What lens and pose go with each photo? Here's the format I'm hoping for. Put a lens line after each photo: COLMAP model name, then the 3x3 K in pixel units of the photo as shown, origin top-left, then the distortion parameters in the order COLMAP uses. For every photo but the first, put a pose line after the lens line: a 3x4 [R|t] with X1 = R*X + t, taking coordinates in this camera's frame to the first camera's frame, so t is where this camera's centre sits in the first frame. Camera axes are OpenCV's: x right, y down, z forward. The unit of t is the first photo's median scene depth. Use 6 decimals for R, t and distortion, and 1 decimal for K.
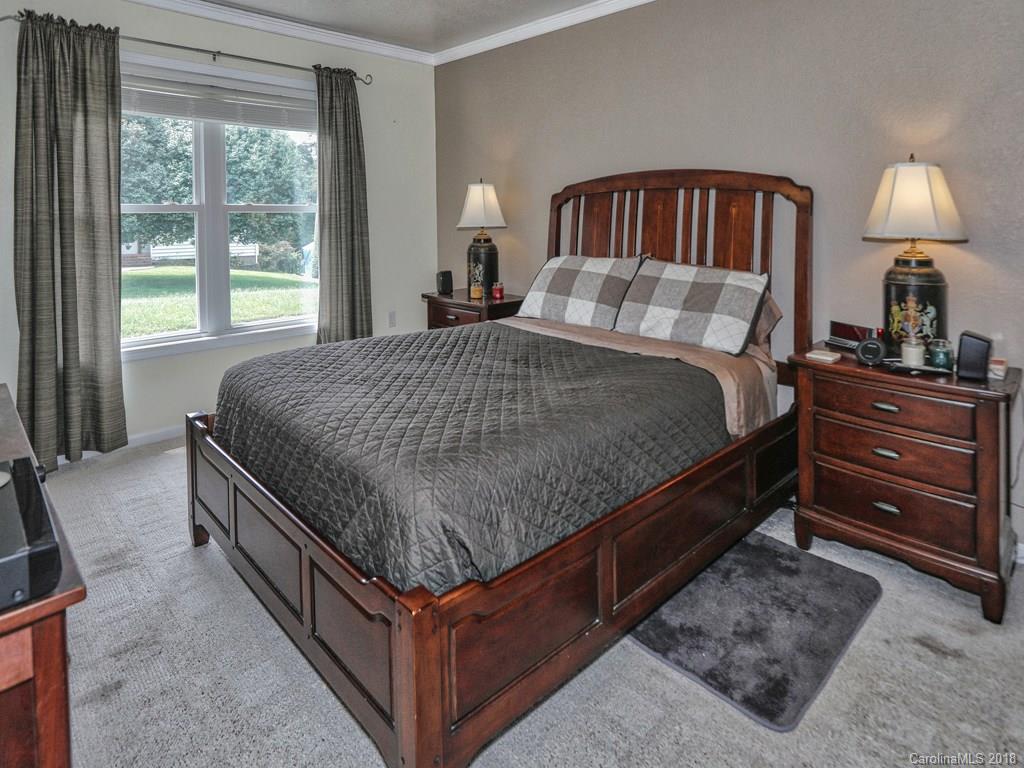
lens RADIAL K [[558.8, 0, 512.0], [0, 558.8, 384.0], [0, 0, 1]] dist [0.001298, 0.001069]
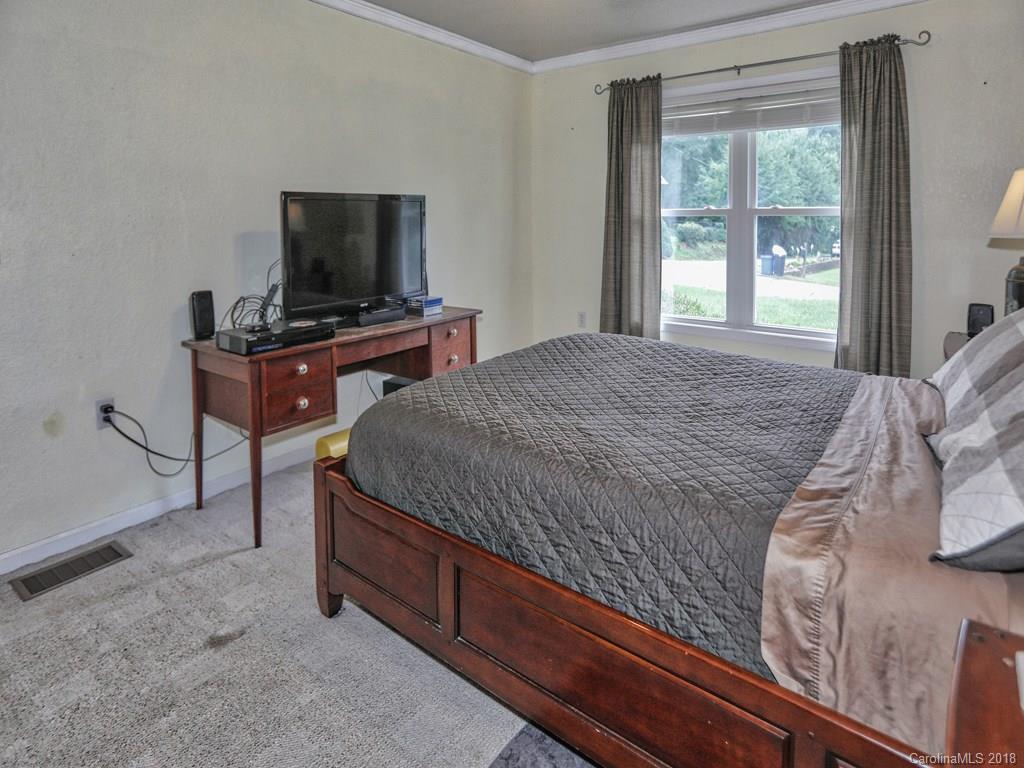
lens RADIAL K [[542.5, 0, 512.0], [0, 542.5, 384.0], [0, 0, 1]] dist [0.001505, 0.000495]
pose [[0.144381, 0.295498, -0.944370, 0.516805], [-0.289239, 0.925292, 0.245308, -0.145142], [0.946306, 0.237731, 0.219064, 0.458759]]
